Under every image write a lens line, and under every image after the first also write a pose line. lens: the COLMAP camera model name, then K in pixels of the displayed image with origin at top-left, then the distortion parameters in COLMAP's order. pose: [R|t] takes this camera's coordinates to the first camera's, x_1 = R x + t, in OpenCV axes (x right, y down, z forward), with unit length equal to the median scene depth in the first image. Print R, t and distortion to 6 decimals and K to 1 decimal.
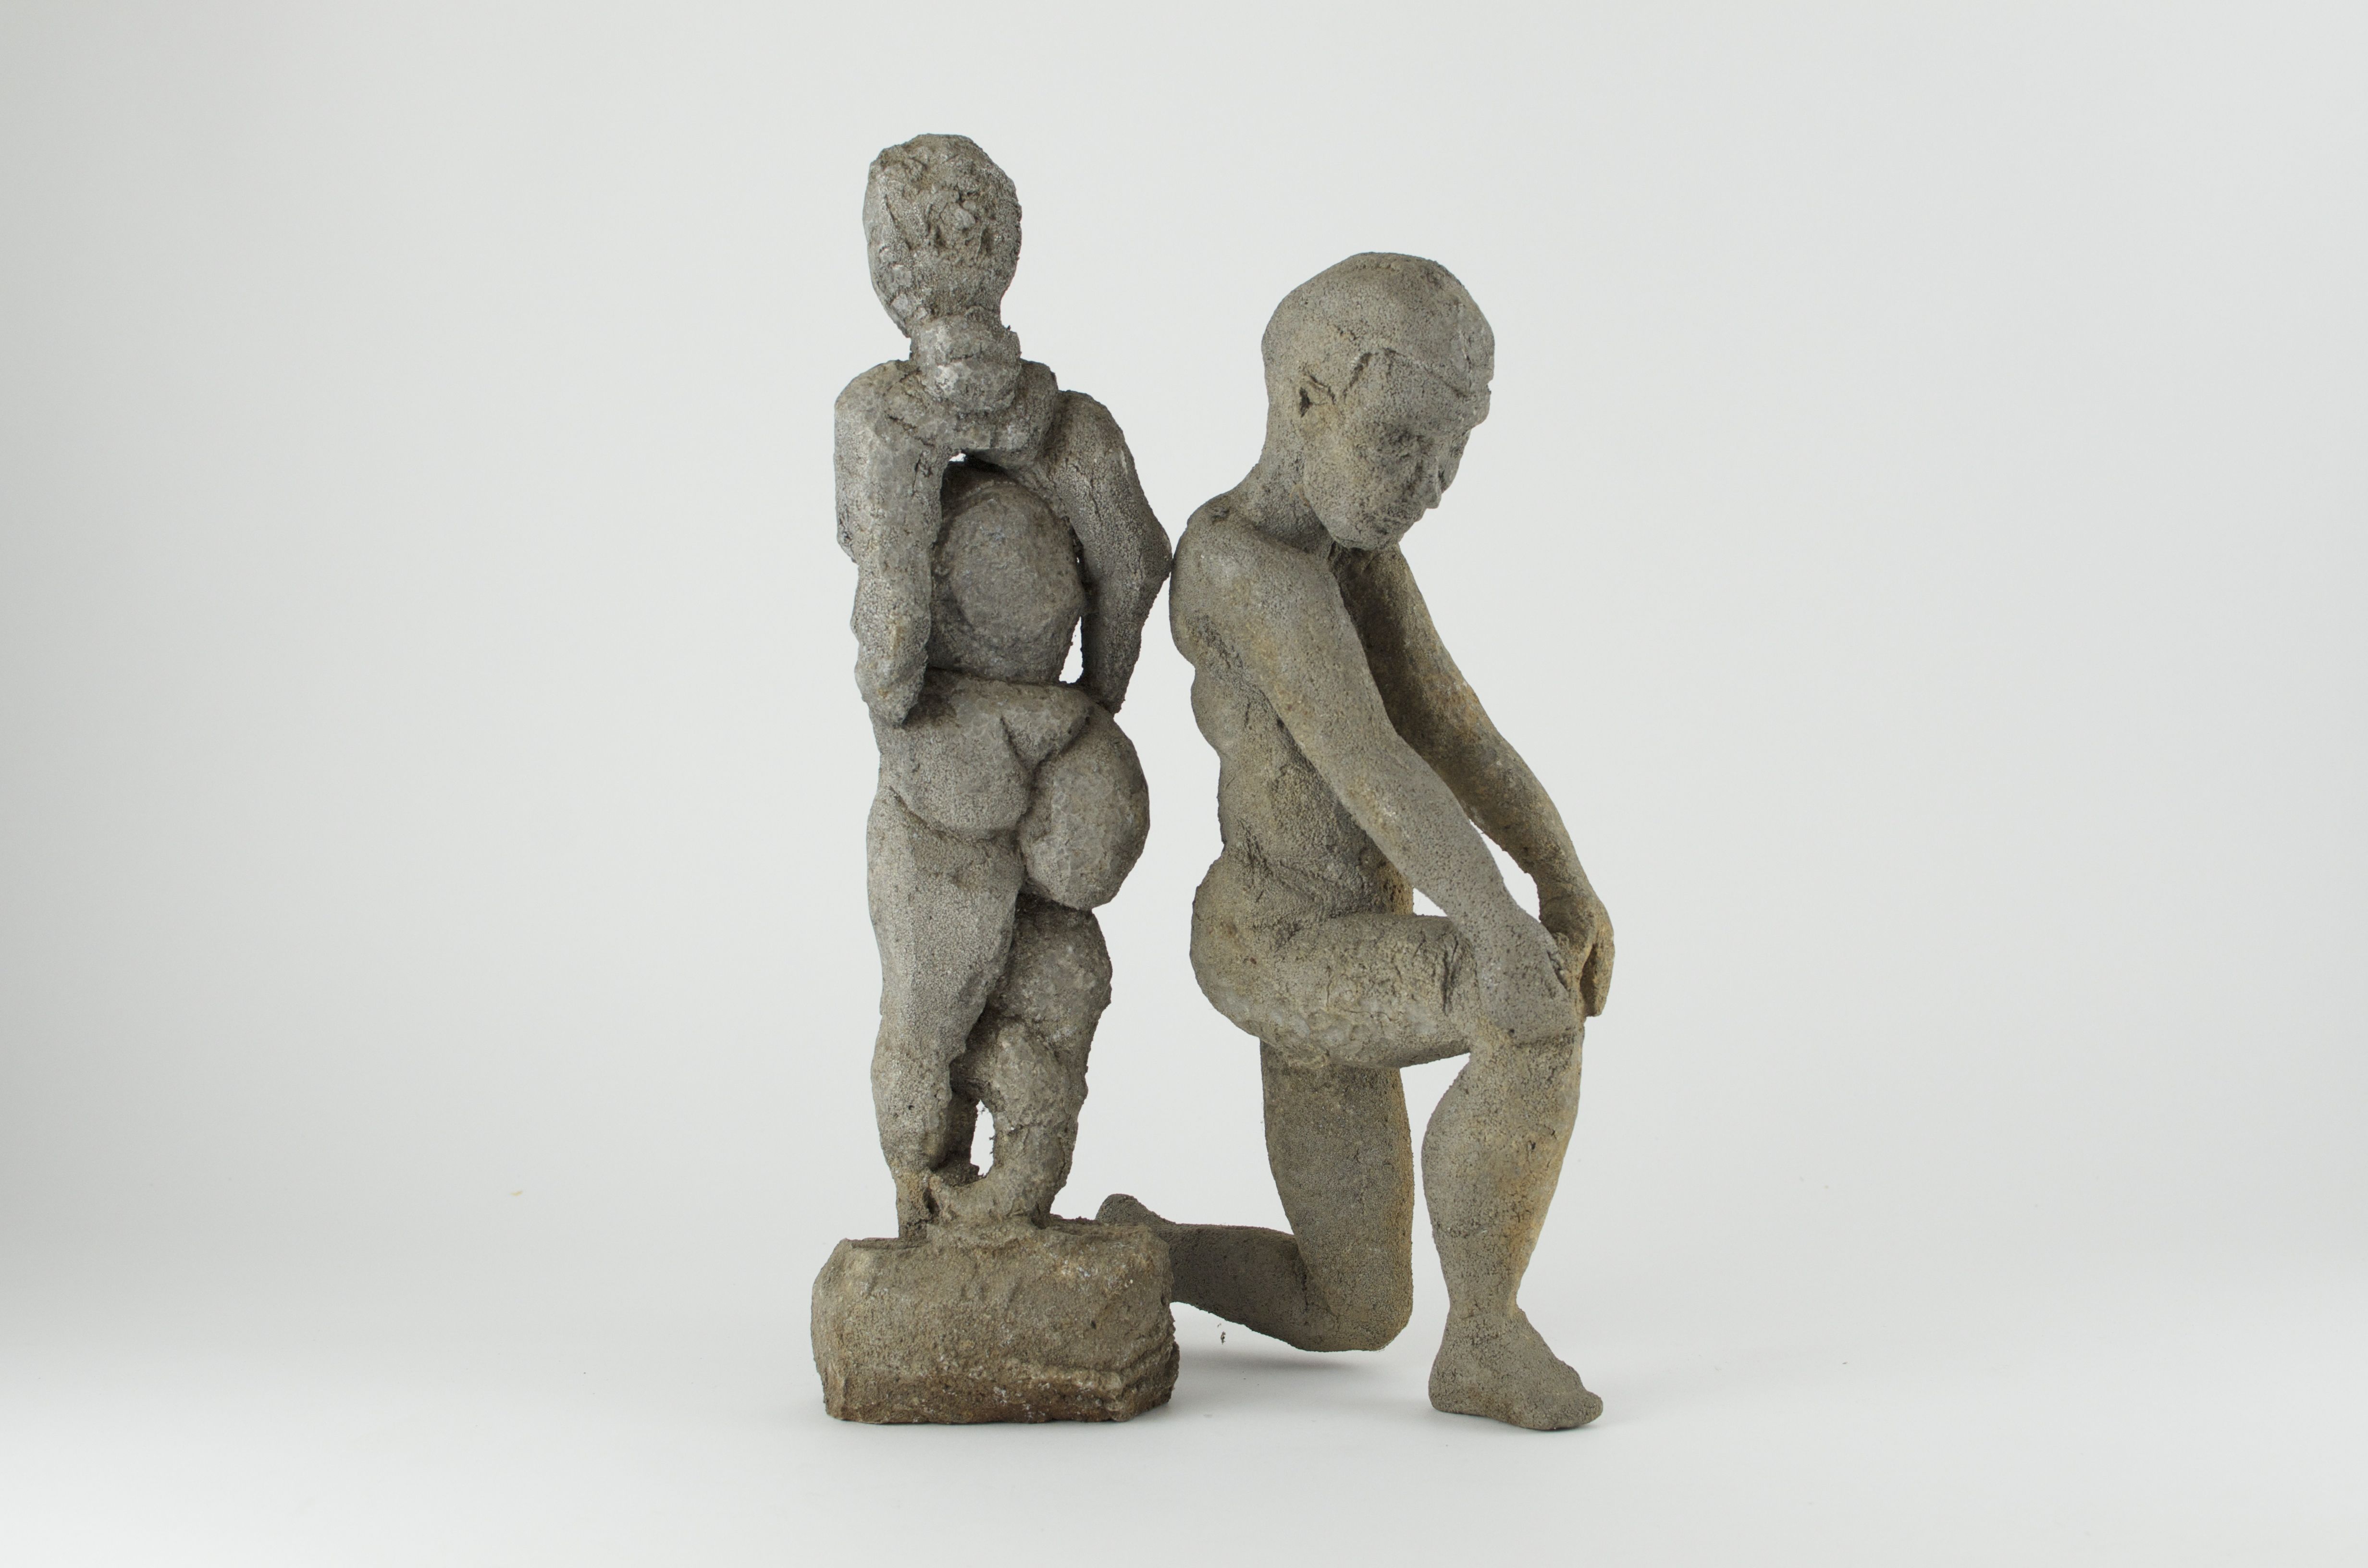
lens RADIAL K [[3575.4, 0, 1182.7], [0, 3575.4, 782.5], [0, 0, 1]] dist [-0.180879, 0.000000]
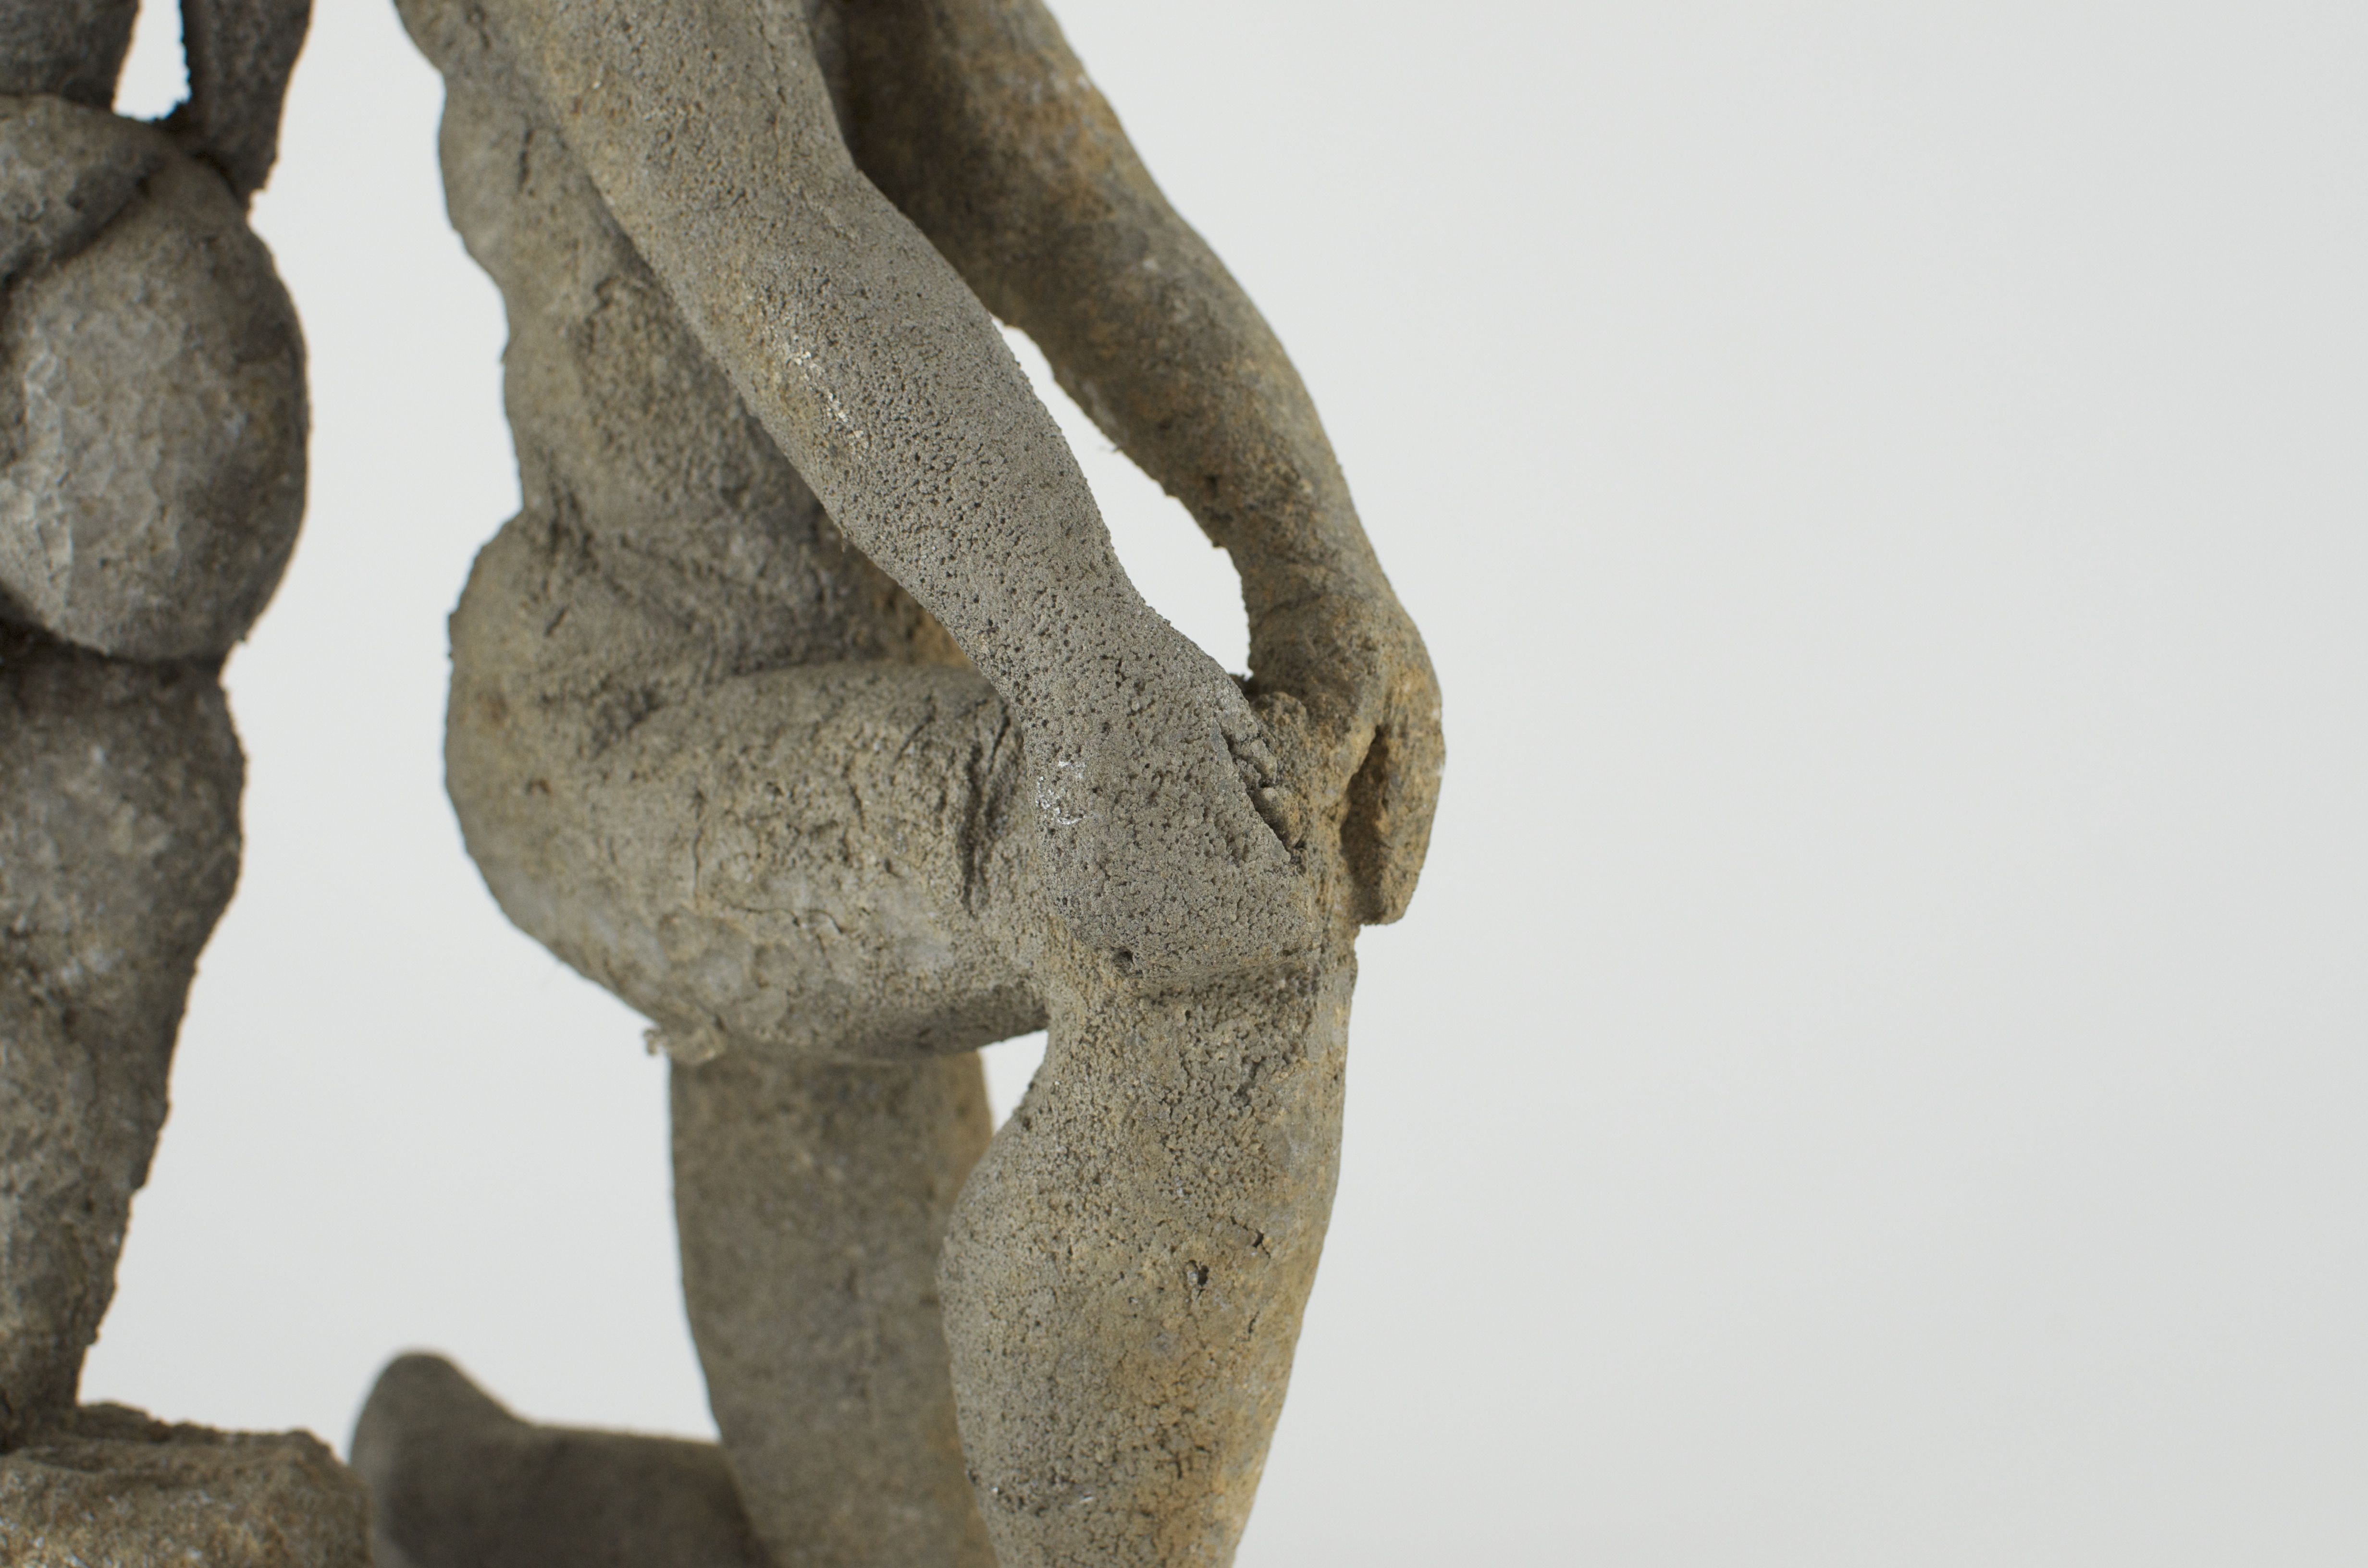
lens RADIAL K [[3575.4, 0, 1187.0], [0, 3575.4, 784.1], [0, 0, 1]] dist [-0.180879, 0.000000]
pose [[0.997363, 0.001736, -0.072550, 0.120152], [-0.002787, 0.999893, -0.014394, 0.055707], [0.072517, 0.014558, 0.997261, 0.620687]]
